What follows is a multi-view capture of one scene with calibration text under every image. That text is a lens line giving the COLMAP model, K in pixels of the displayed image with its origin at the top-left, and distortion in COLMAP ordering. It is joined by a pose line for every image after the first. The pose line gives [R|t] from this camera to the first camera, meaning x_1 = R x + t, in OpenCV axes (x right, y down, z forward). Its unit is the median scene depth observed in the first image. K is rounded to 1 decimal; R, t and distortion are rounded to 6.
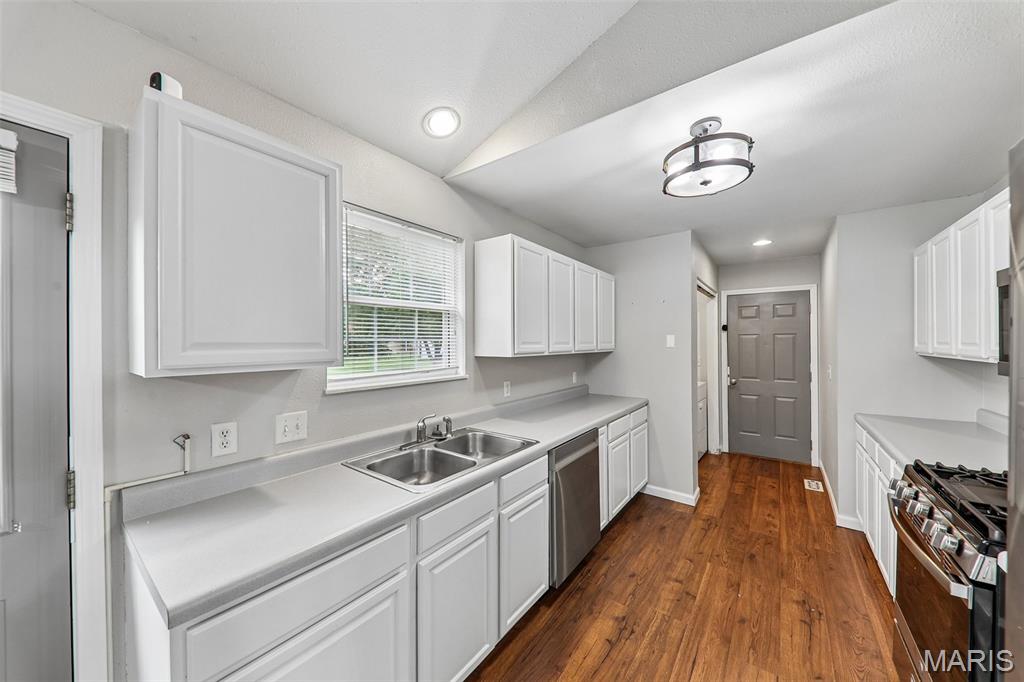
lens RADIAL K [[361.4, 0, 501.3], [0, 361.4, 336.5], [0, 0, 1]] dist [0.000594, -0.000187]
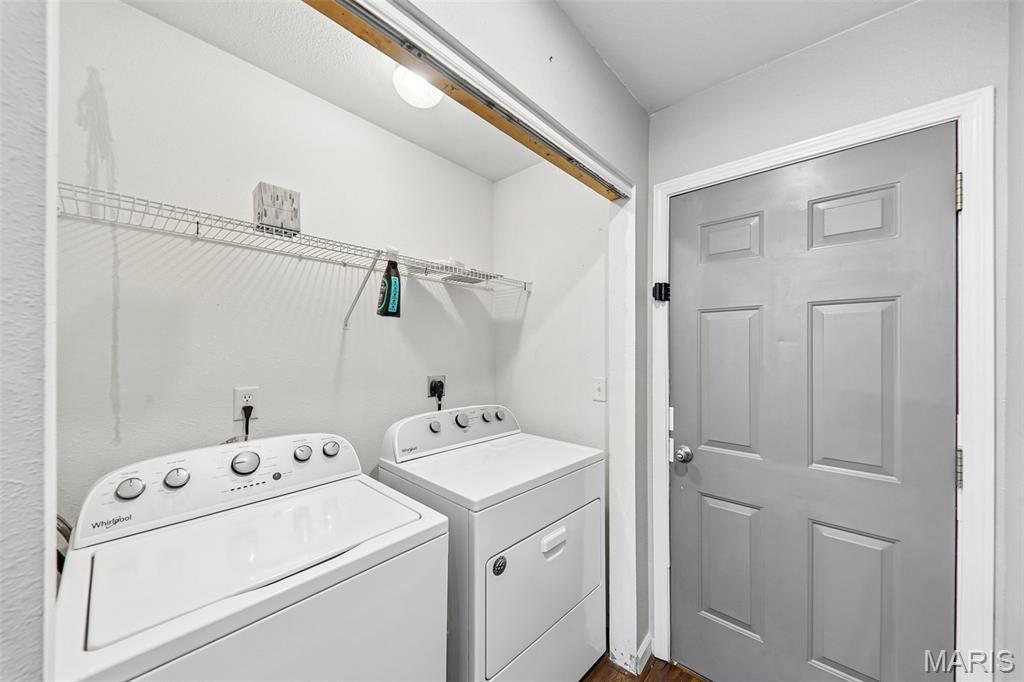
lens RADIAL K [[374.0, 0, 512.0], [0, 374.0, 341.0], [0, 0, 1]] dist [0.000655, -0.000027]
pose [[0.995221, 0.004048, -0.097560, 0.518584], [-0.003728, 0.999987, 0.003460, 0.021476], [0.097573, -0.003080, 0.995224, 0.645401]]
